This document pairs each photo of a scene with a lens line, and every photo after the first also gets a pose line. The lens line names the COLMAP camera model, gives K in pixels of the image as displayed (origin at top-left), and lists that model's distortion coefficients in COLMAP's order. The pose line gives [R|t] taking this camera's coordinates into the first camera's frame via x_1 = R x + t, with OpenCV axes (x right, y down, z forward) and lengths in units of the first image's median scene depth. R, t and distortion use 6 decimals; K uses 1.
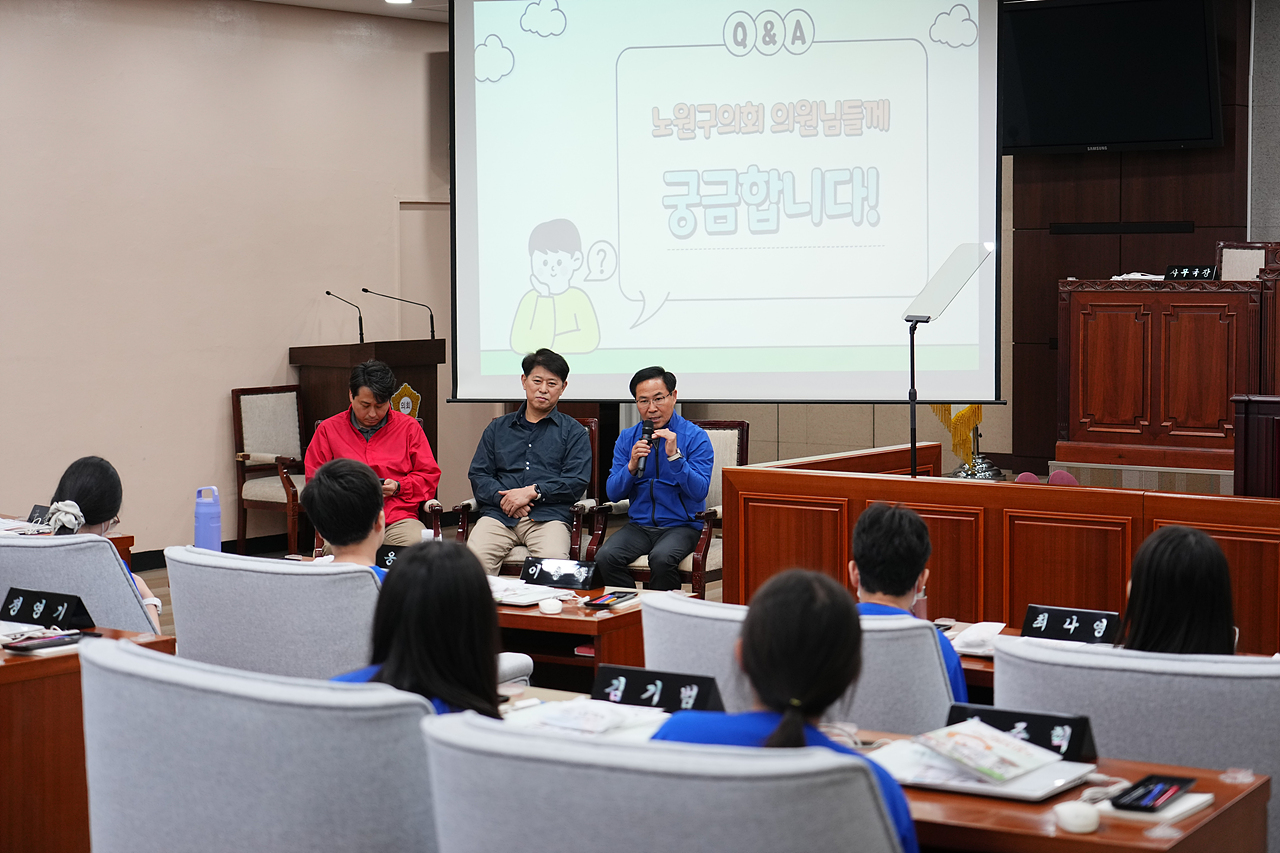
lens RADIAL K [[2278.7, 0, 645.4], [0, 2278.7, 417.9], [0, 0, 1]] dist [0.007194, 0.000000]
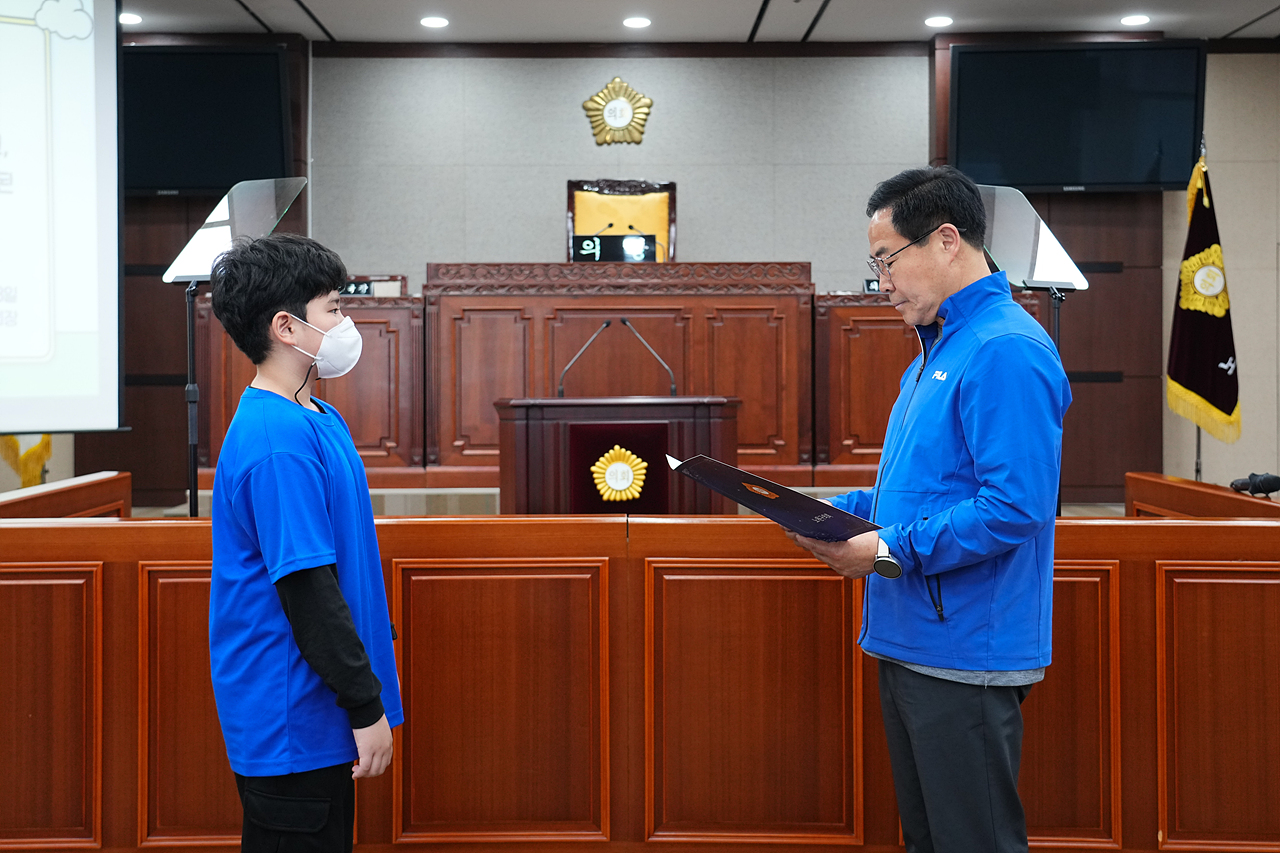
lens RADIAL K [[1330.5, 0, 629.3], [0, 1330.5, 370.9], [0, 0, 1]] dist [0.047176, 0.000000]
pose [[0.789077, 0.002260, 0.614290, -0.015013], [0.039196, 0.997770, -0.054019, 0.006616], [-0.613042, 0.066703, 0.787229, 0.445225]]
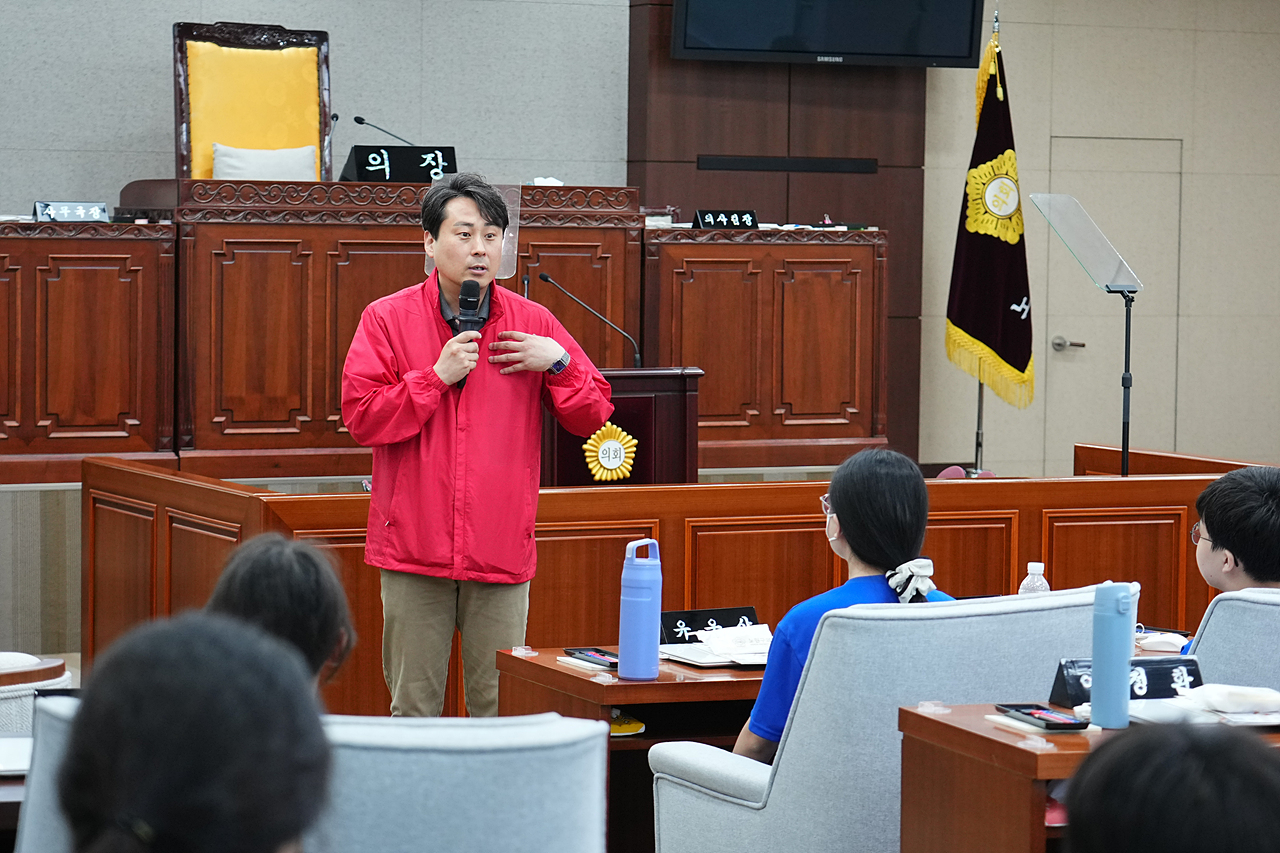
lens RADIAL K [[3439.9, 0, 641.8], [0, 3439.9, 422.8], [0, 0, 1]] dist [-0.014675, 0.000000]
pose [[0.449234, -0.042009, 0.892426, -0.610754], [0.042078, 0.998780, 0.025834, -0.016274], [-0.892423, 0.025946, 0.450454, 0.325352]]
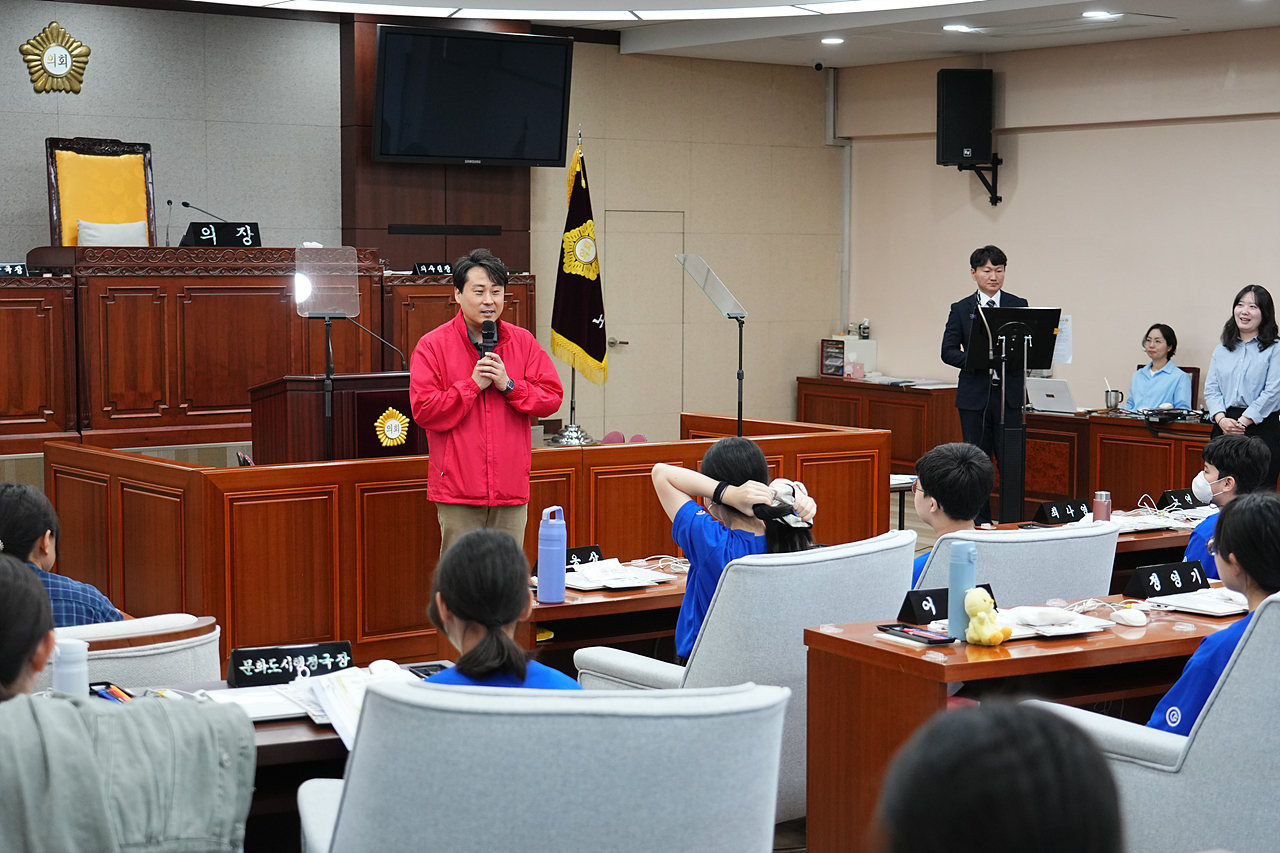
lens RADIAL K [[2102.3, 0, 630.0], [0, 2102.3, 475.3], [0, 0, 1]] dist [0.012593, 0.000000]
pose [[0.272488, -0.093870, 0.957569, -0.581687], [0.056480, 0.995074, 0.081474, -0.029718], [-0.960500, 0.031882, 0.276448, 0.423064]]
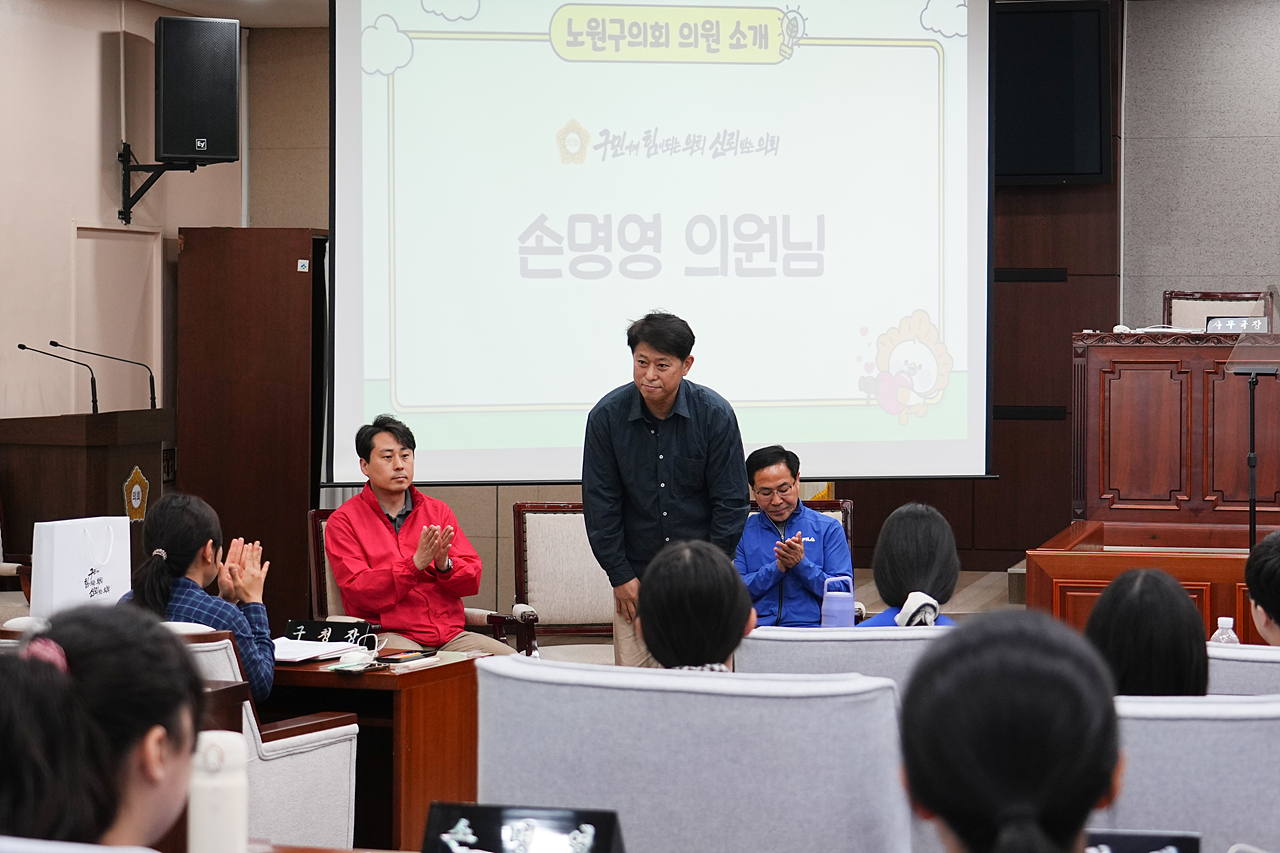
lens RADIAL K [[2874.3, 0, 655.5], [0, 2874.3, 394.1], [0, 0, 1]] dist [0.019201, 0.000000]
pose [[0.923593, -0.001560, 0.383371, -0.364350], [0.018630, 0.998993, -0.040818, 0.003602], [-0.382921, 0.044841, 0.922692, 0.062282]]
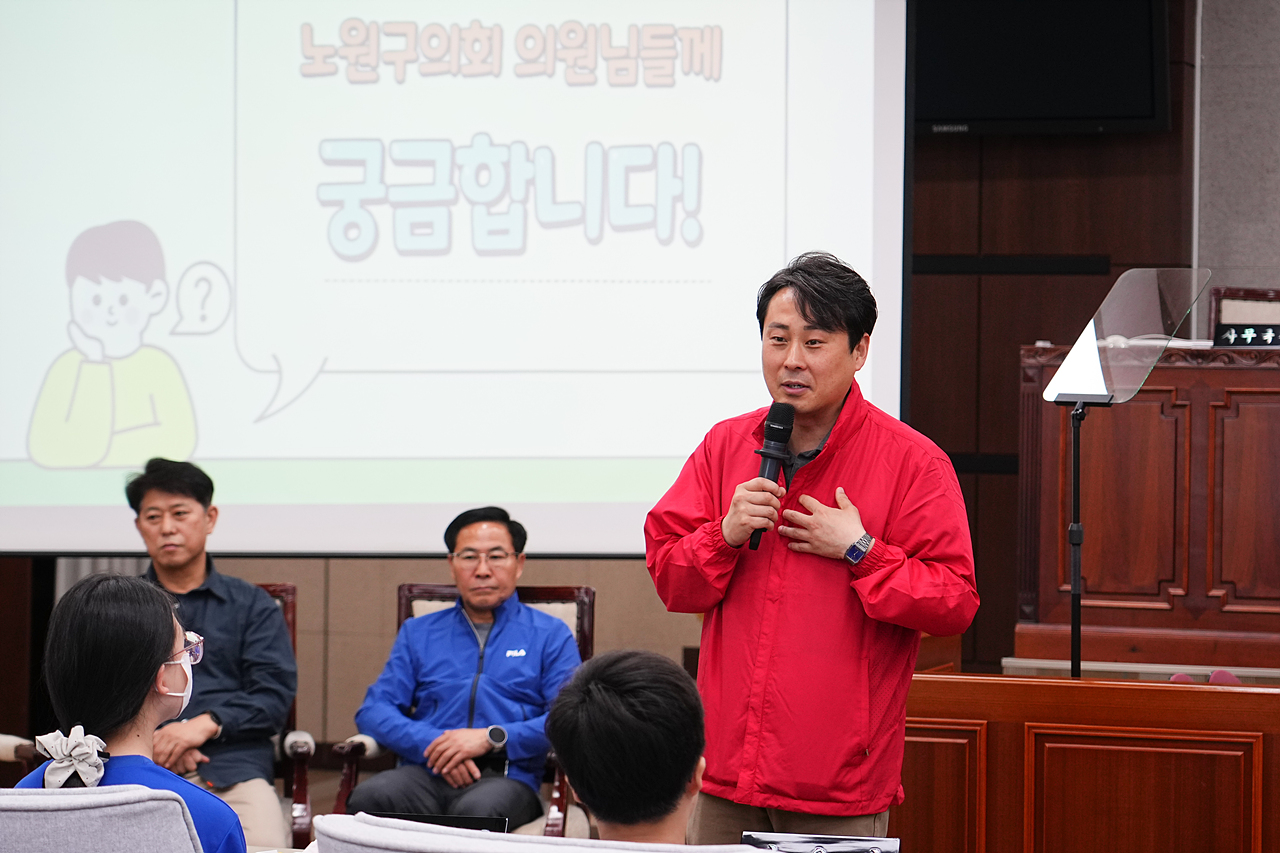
lens RADIAL K [[3846.3, 0, 665.9], [0, 3846.3, 381.7], [0, 0, 1]] dist [0.002488, 0.000000]
pose [[0.956353, 0.013614, 0.291897, -0.184794], [0.003085, 0.998388, -0.056671, 0.003823], [-0.292198, 0.055098, 0.954769, 0.087517]]
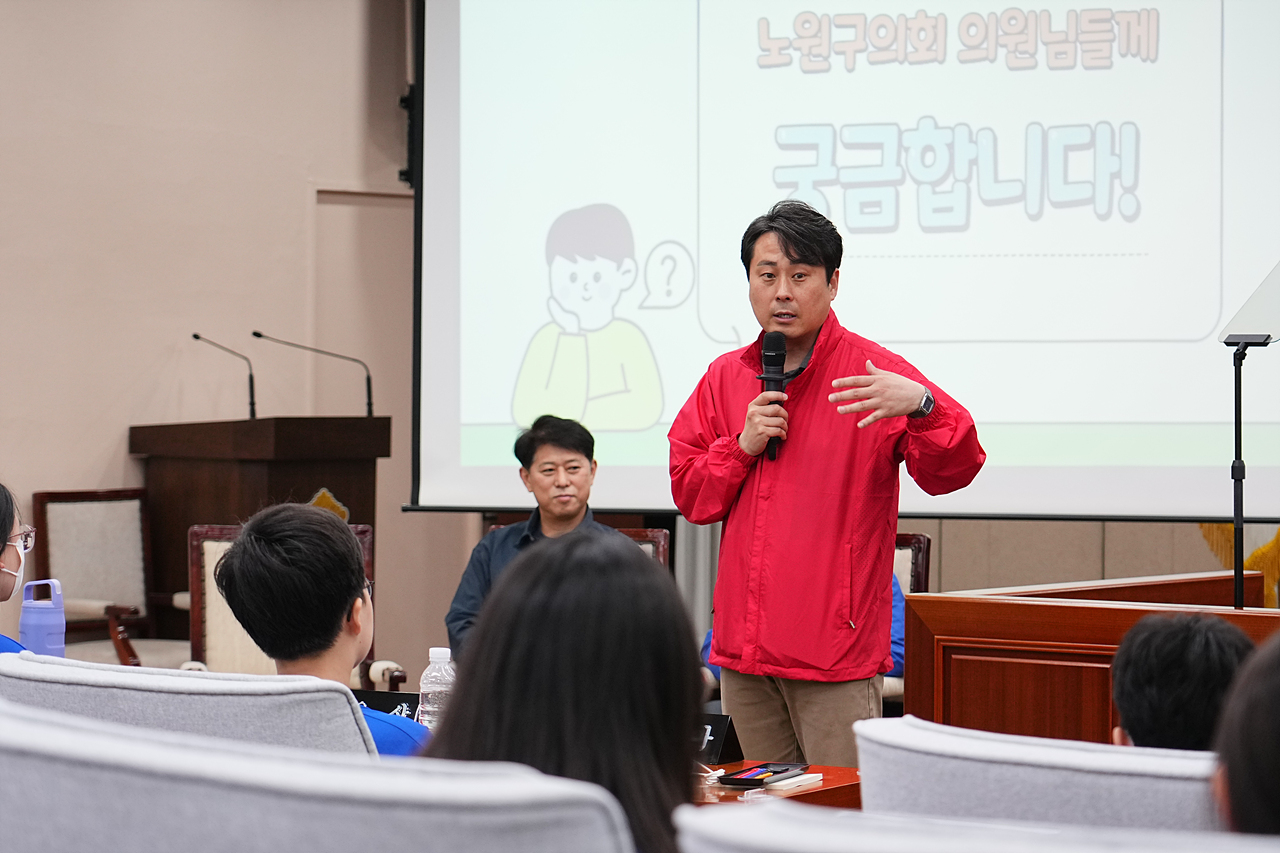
lens RADIAL K [[3691.5, 0, 664.5], [0, 3691.5, 433.4], [0, 0, 1]] dist [0.010566, 0.000000]
pose [[0.999902, 0.013669, 0.003074, -0.022997], [-0.013492, 0.998560, -0.051917, 0.022404], [-0.003779, 0.051870, 0.998647, 0.043827]]
